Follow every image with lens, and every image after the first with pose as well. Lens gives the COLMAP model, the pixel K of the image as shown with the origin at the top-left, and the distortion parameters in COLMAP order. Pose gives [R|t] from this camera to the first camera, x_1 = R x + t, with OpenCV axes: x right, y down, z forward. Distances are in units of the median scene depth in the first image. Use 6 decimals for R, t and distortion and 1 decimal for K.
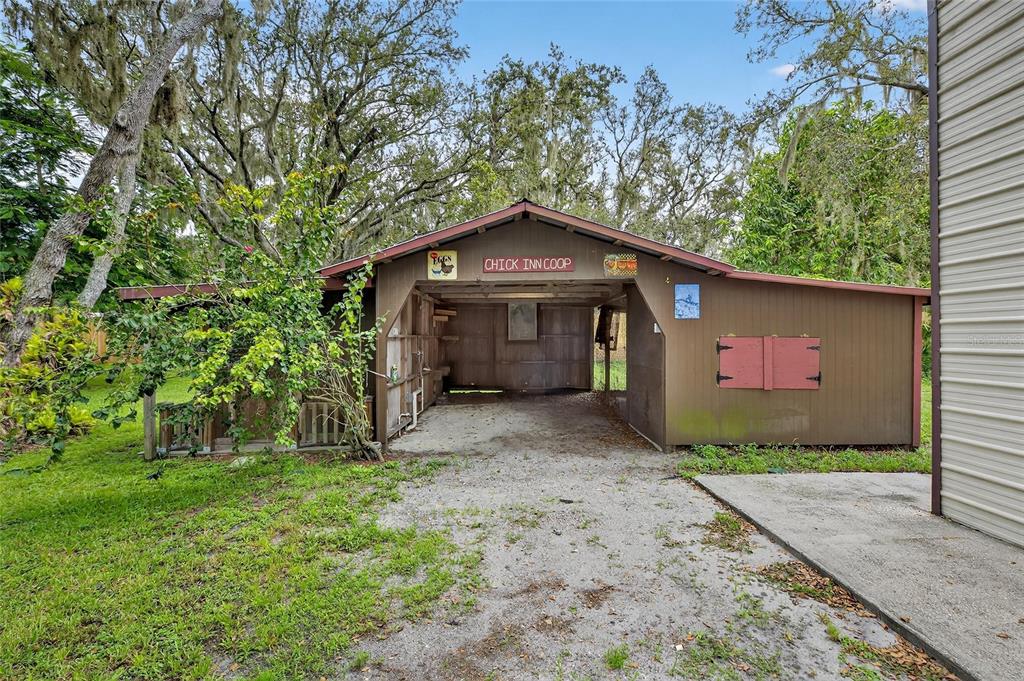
lens RADIAL K [[498.0, 0, 512.0], [0, 498.0, 340.5], [0, 0, 1]] dist [-0.002823, -0.000733]
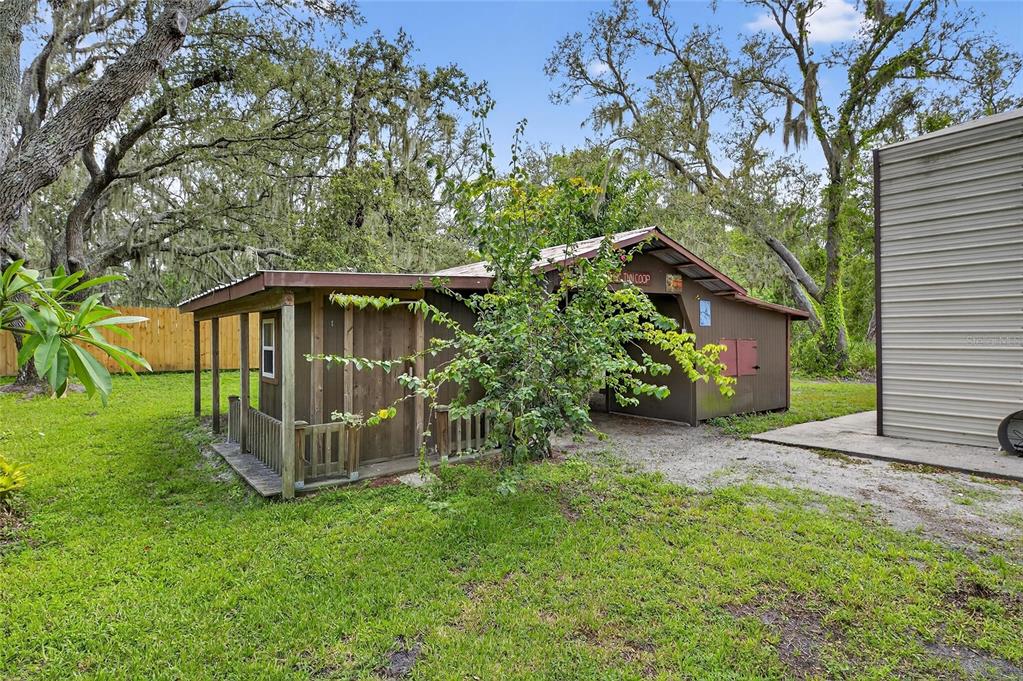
lens RADIAL K [[542.1, 0, 511.5], [0, 542.1, 340.5], [0, 0, 1]] dist [-0.000958, -0.000106]
pose [[0.799973, 0.003629, 0.600026, -0.963591], [-0.000783, 0.999987, -0.005004, 0.003037], [-0.600036, 0.003533, 0.799965, 0.130671]]
